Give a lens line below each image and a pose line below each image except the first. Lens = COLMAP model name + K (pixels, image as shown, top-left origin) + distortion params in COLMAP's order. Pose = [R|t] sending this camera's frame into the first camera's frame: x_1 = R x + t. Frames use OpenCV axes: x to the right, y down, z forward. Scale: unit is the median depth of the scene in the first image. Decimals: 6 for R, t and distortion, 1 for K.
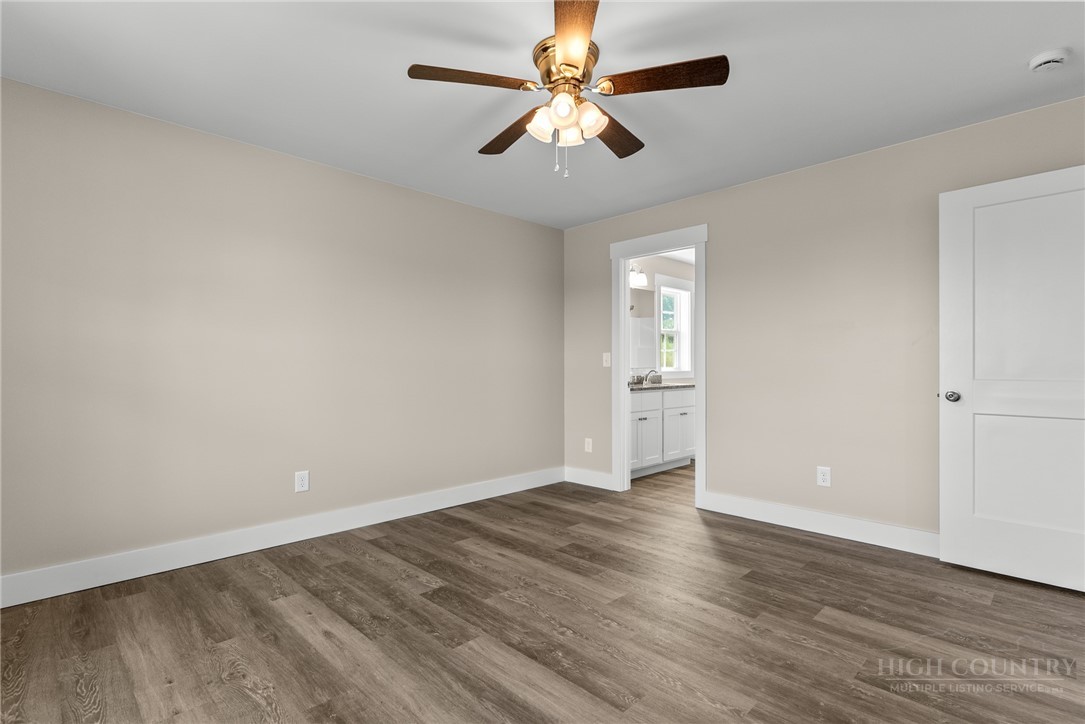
lens RADIAL K [[522.2, 0, 546.2], [0, 522.2, 367.1], [0, 0, 1]] dist [0.003240, 0.000216]
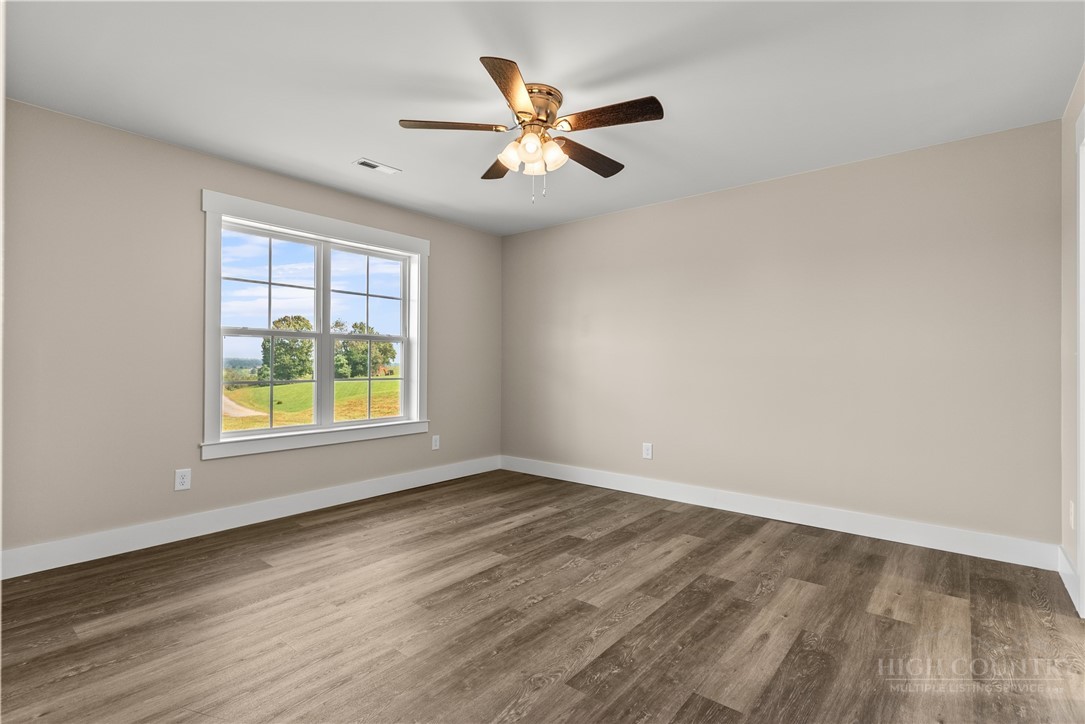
lens RADIAL K [[522.2, 0, 545.9], [0, 522.2, 363.6], [0, 0, 1]] dist [0.003240, 0.000216]
pose [[0.093378, 0.000513, -0.995631, 0.920579], [-0.003488, 0.999994, 0.000188, -0.001410], [0.995625, 0.003456, 0.093379, 0.698359]]
